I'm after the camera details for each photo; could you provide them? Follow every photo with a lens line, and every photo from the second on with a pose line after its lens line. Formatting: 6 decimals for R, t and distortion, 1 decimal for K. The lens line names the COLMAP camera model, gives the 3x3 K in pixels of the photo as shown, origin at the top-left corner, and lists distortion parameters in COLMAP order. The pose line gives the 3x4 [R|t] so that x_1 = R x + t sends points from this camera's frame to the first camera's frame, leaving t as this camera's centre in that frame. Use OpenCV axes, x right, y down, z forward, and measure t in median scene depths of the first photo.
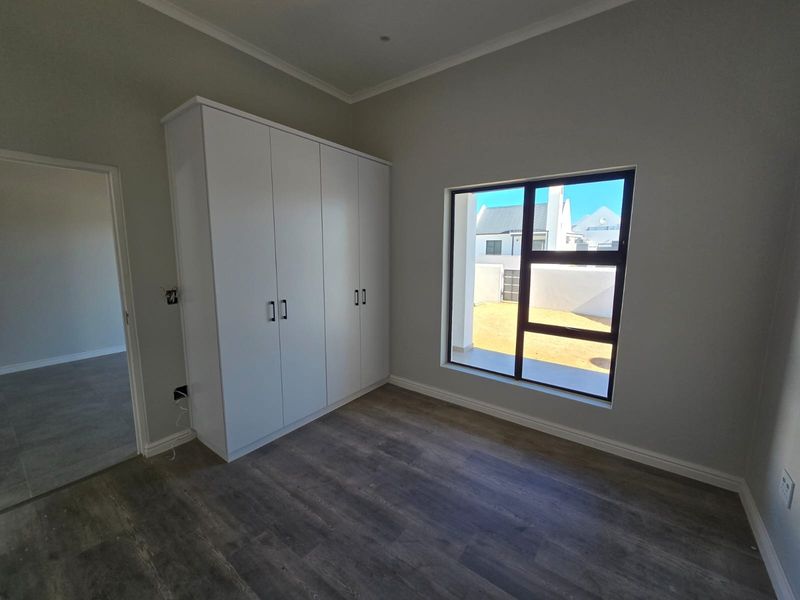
lens RADIAL K [[327.0, 0, 399.8], [0, 327.0, 294.4], [0, 0, 1]] dist [-0.001281, -0.000144]
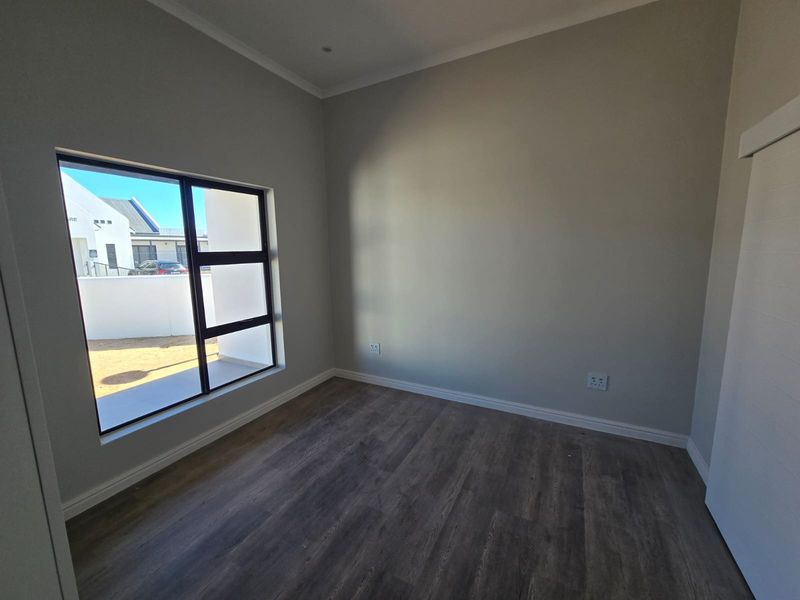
lens RADIAL K [[327.0, 0, 399.8], [0, 327.0, 294.4], [0, 0, 1]] dist [-0.001281, -0.000144]
pose [[-0.156618, -0.137256, 0.978076, -0.780464], [0.151940, 0.975160, 0.161176, -0.101671], [-0.975902, 0.173852, -0.131873, 0.739924]]
